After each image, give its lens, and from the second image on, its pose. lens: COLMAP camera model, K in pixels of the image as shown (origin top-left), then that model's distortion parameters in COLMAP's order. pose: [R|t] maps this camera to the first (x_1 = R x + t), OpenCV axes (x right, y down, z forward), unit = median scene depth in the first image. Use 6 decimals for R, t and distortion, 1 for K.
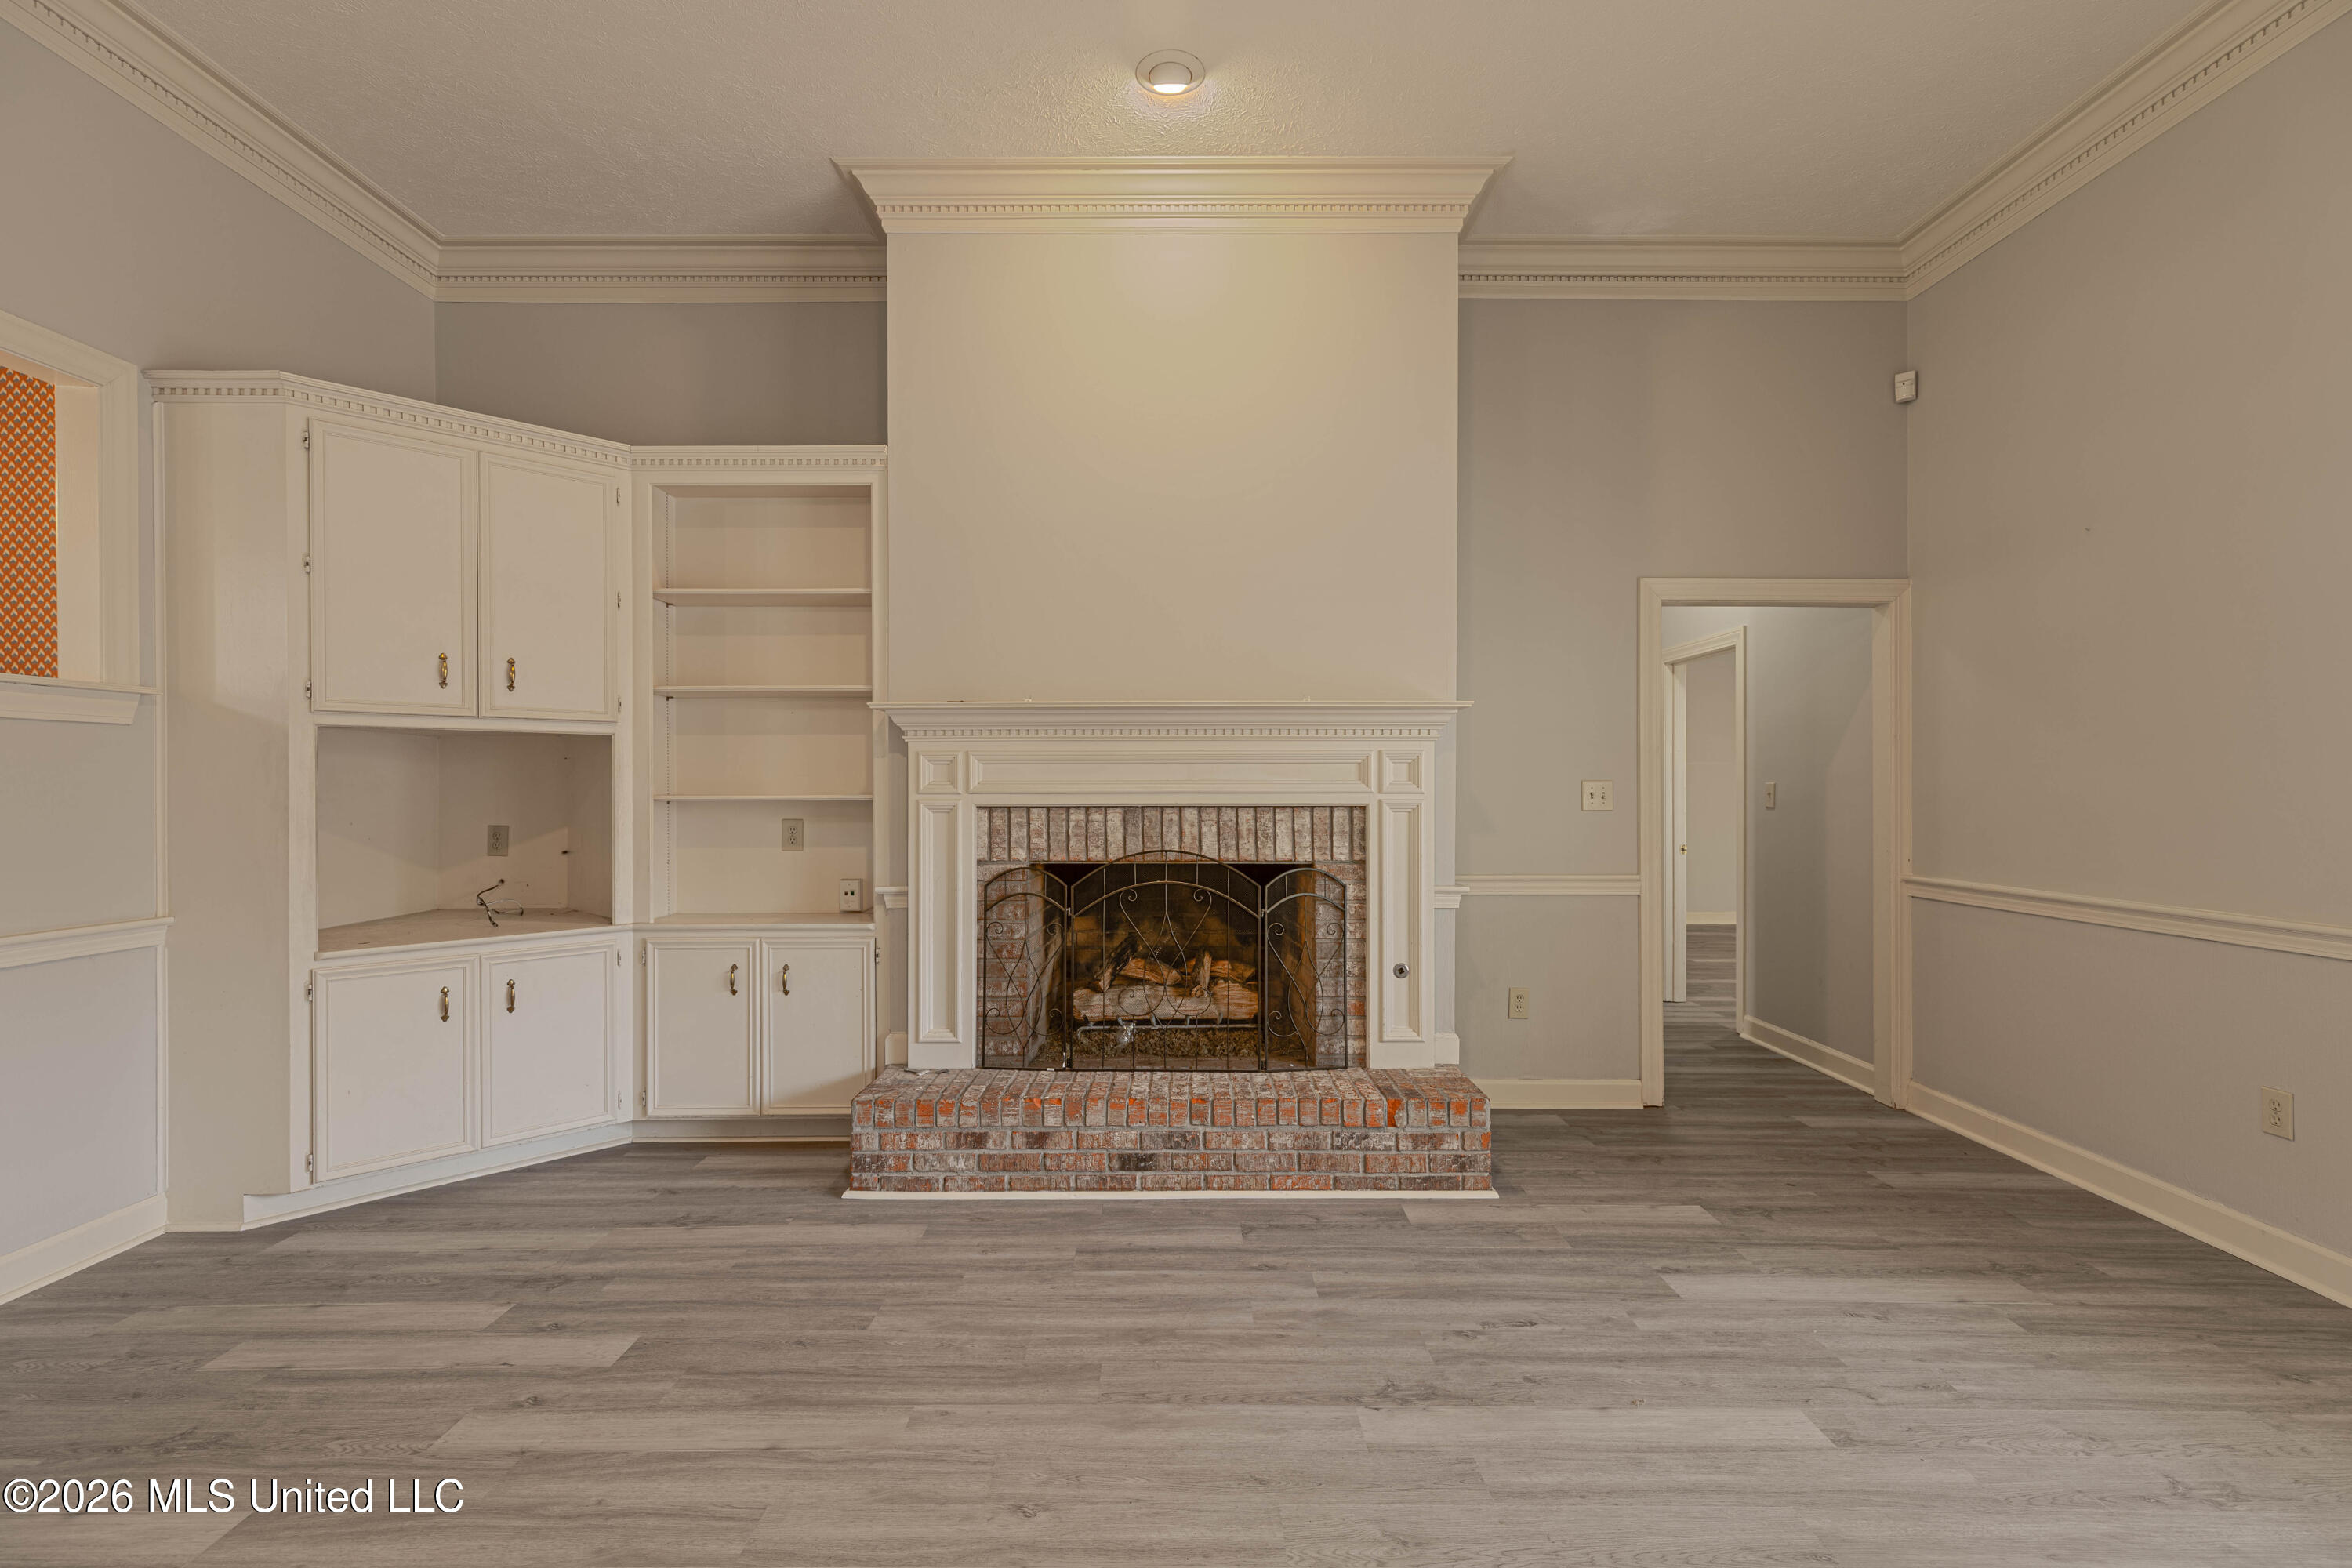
lens RADIAL K [[1090.2, 0, 1178.4], [0, 1090.2, 788.0], [0, 0, 1]] dist [0.012891, -0.002444]
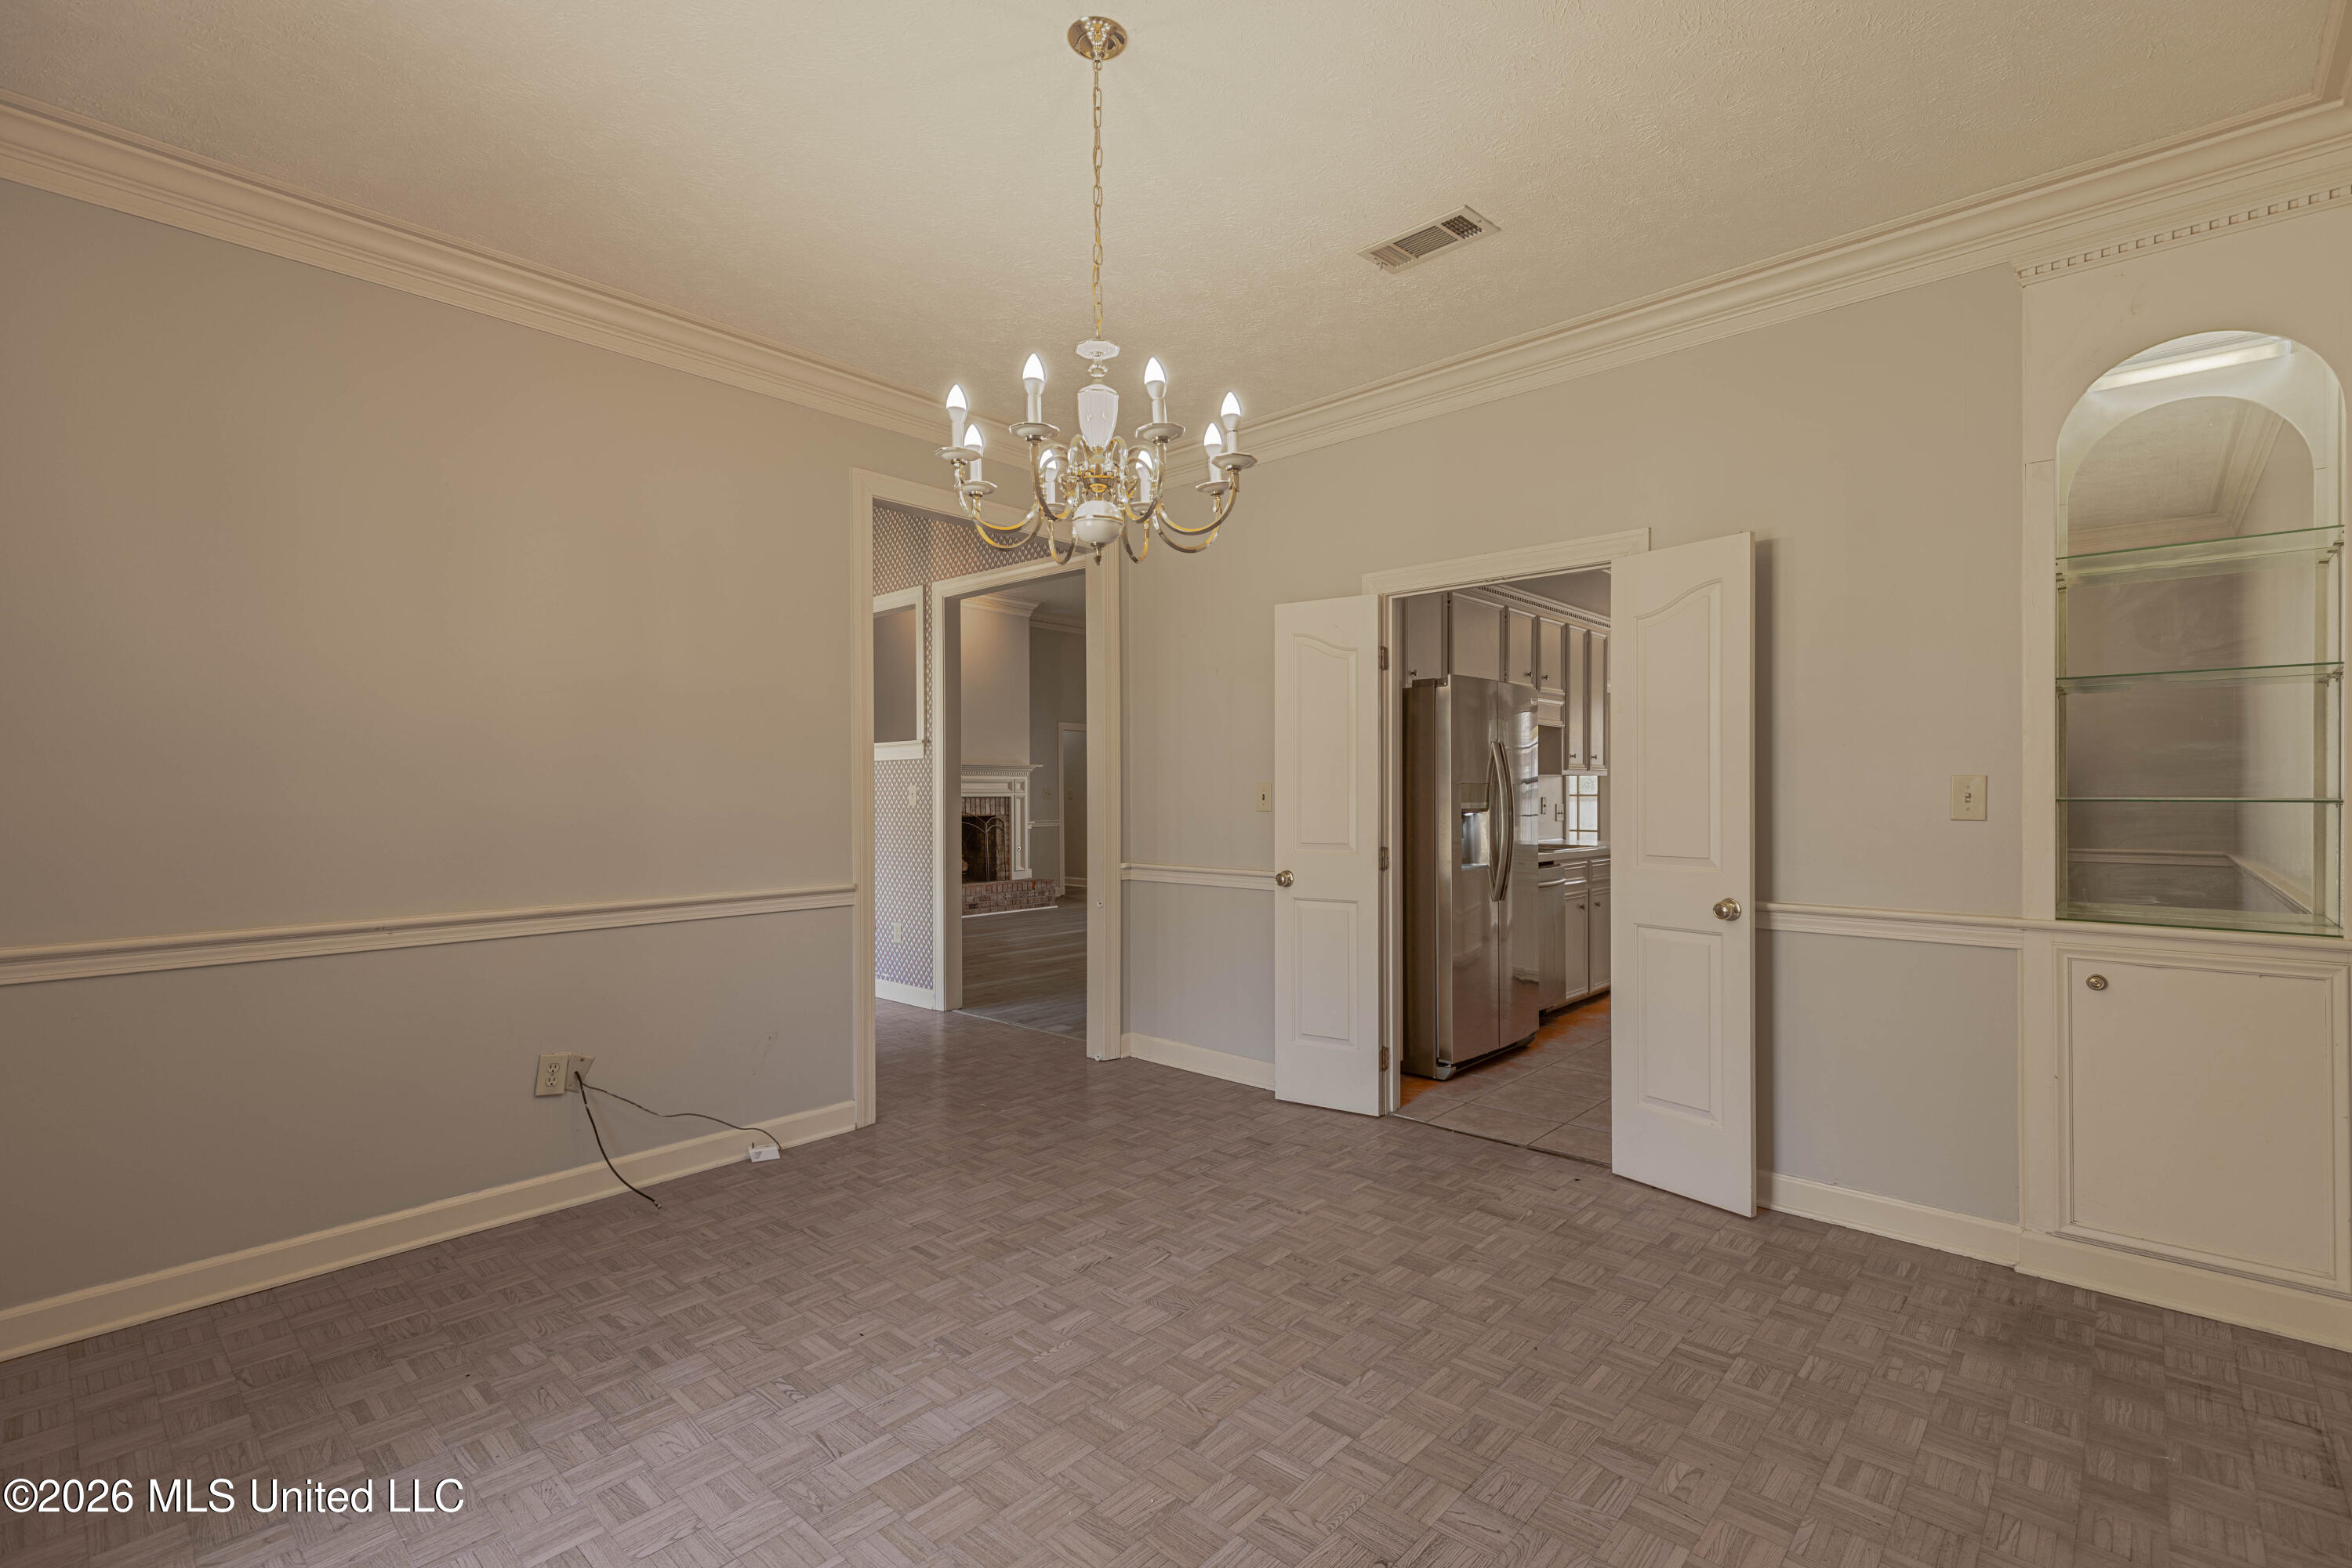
lens RADIAL K [[1090.2, 0, 1174.6], [0, 1090.2, 784.2], [0, 0, 1]] dist [0.012891, -0.002444]
pose [[0.684671, 0.002513, 0.728848, -1.813030], [0.001506, 0.999987, -0.004863, -0.005424], [-0.728851, 0.004427, 0.684658, -1.518471]]
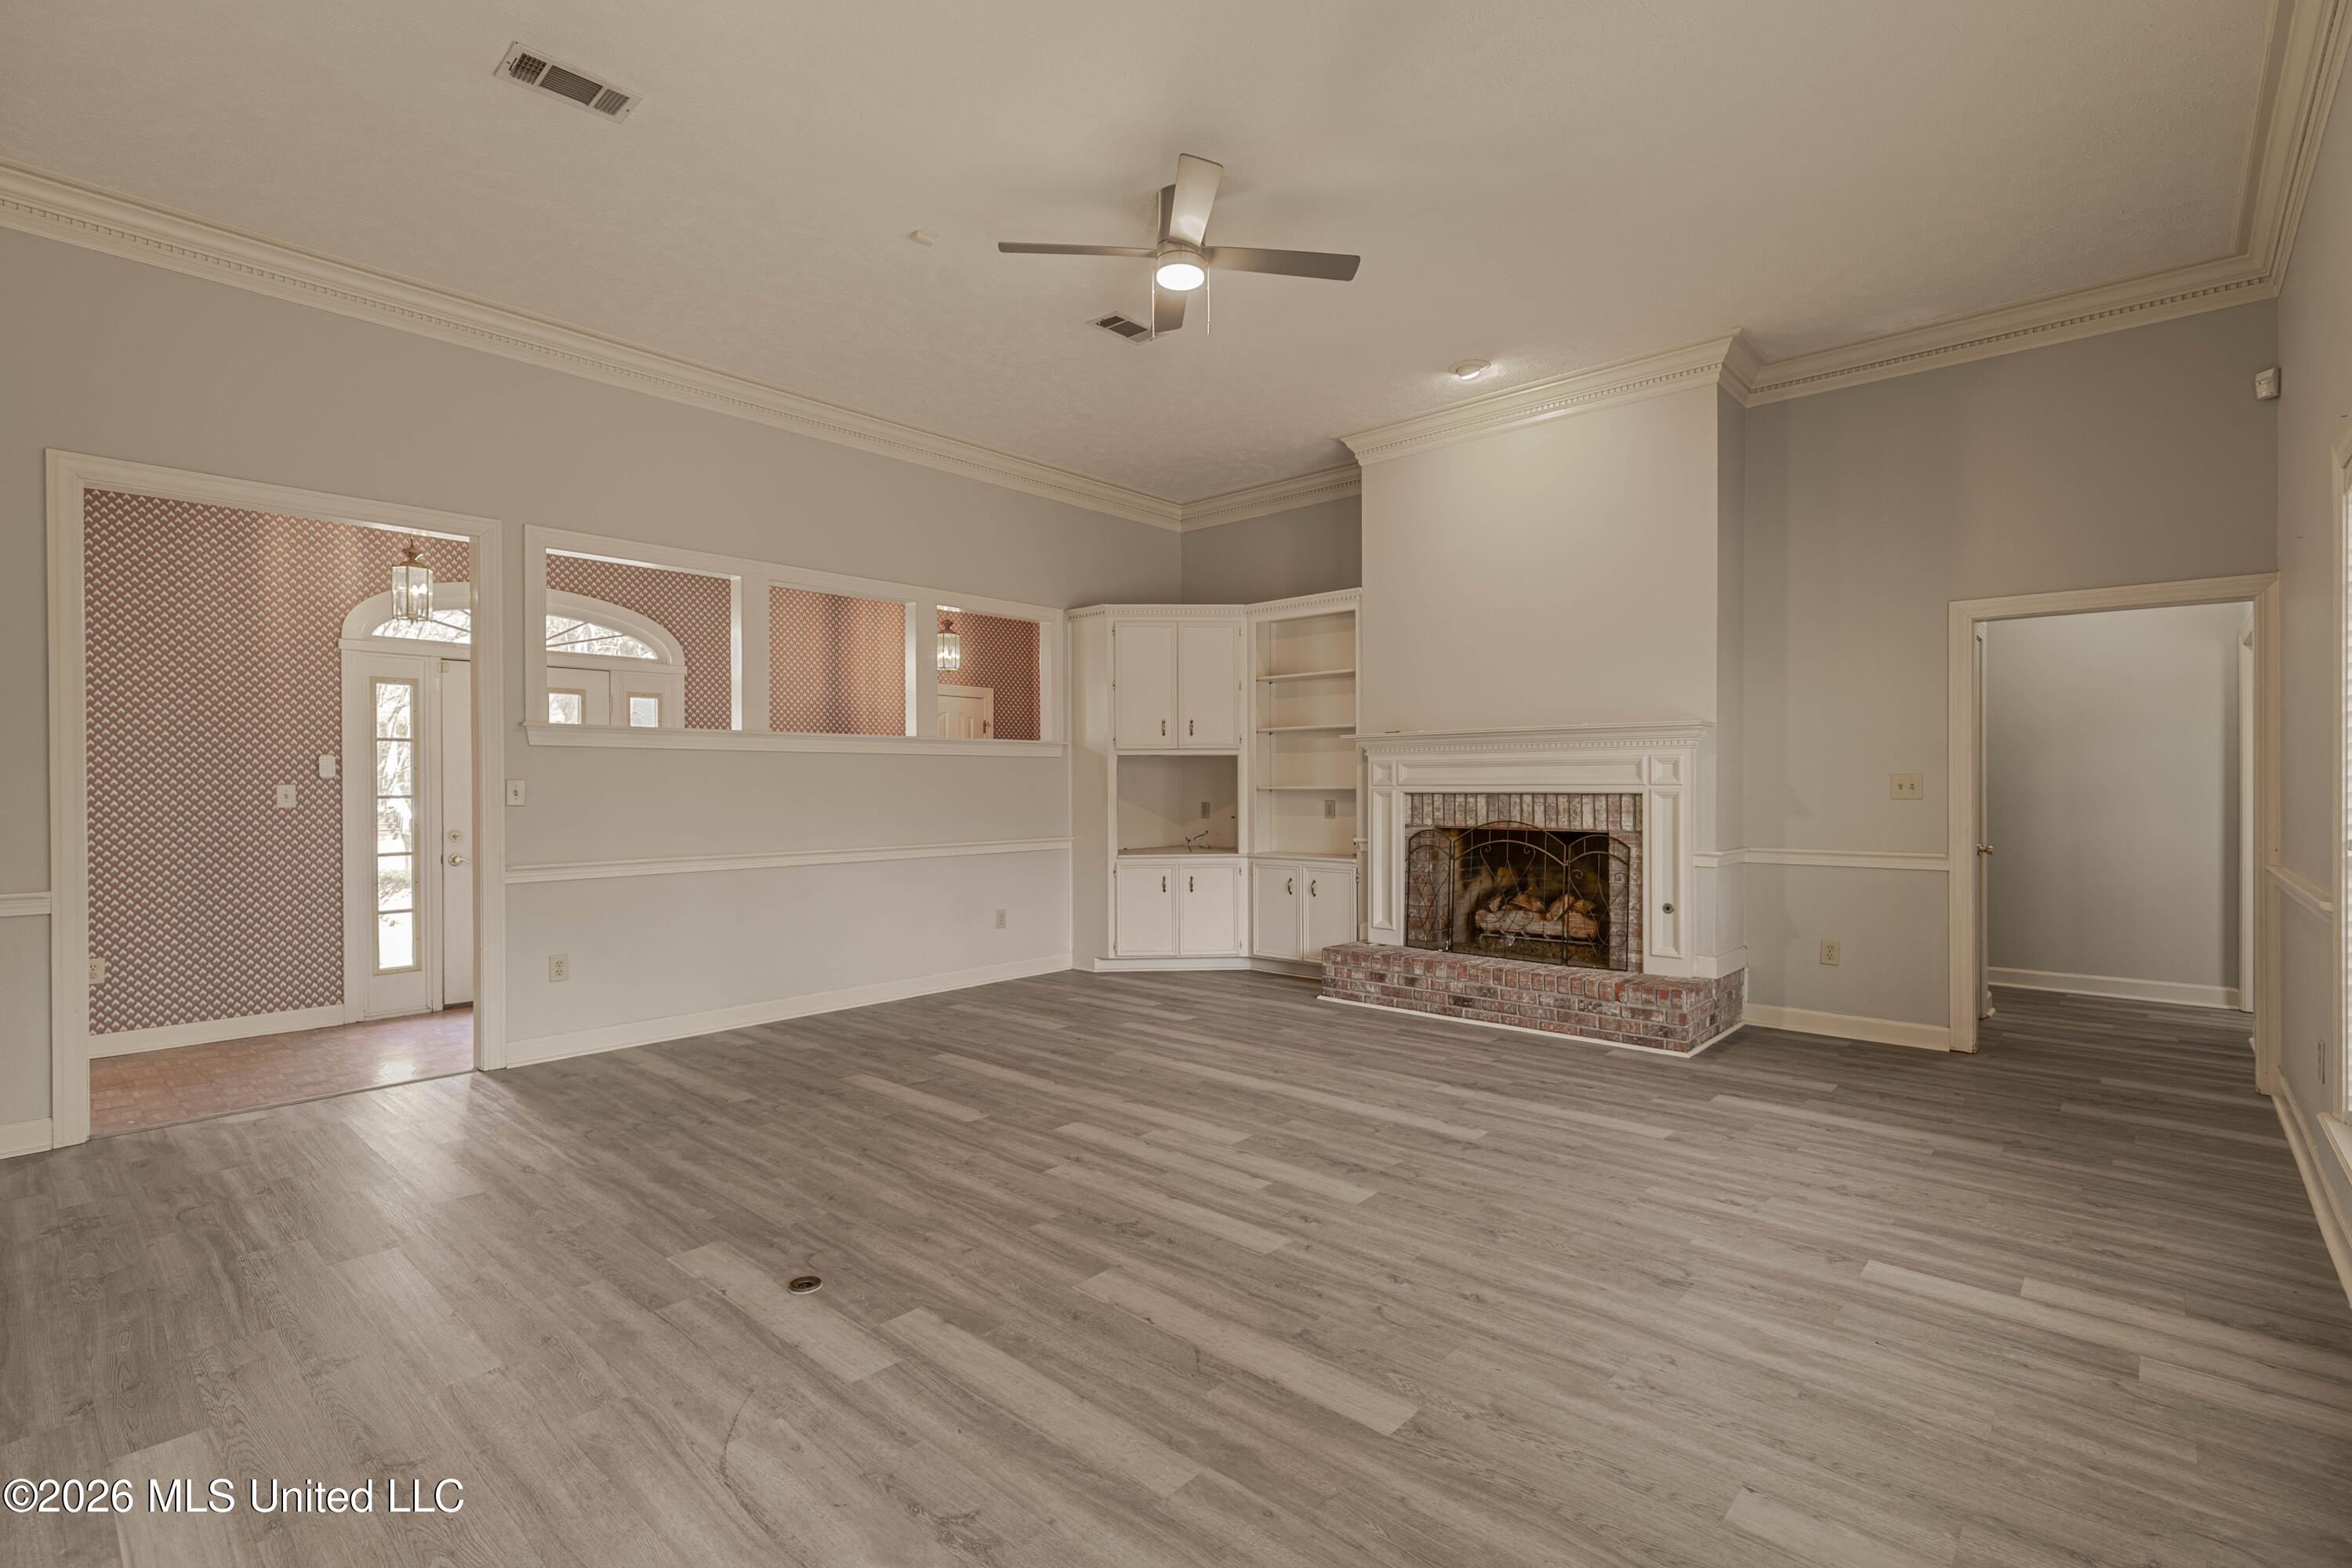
lens RADIAL K [[1090.2, 0, 1154.5], [0, 1090.2, 782.8], [0, 0, 1]] dist [0.012891, -0.002444]
pose [[0.734949, -0.002958, -0.678116, 0.687310], [0.002373, 0.999996, -0.001790, 0.003229], [0.678118, -0.000294, 0.734953, -0.519208]]
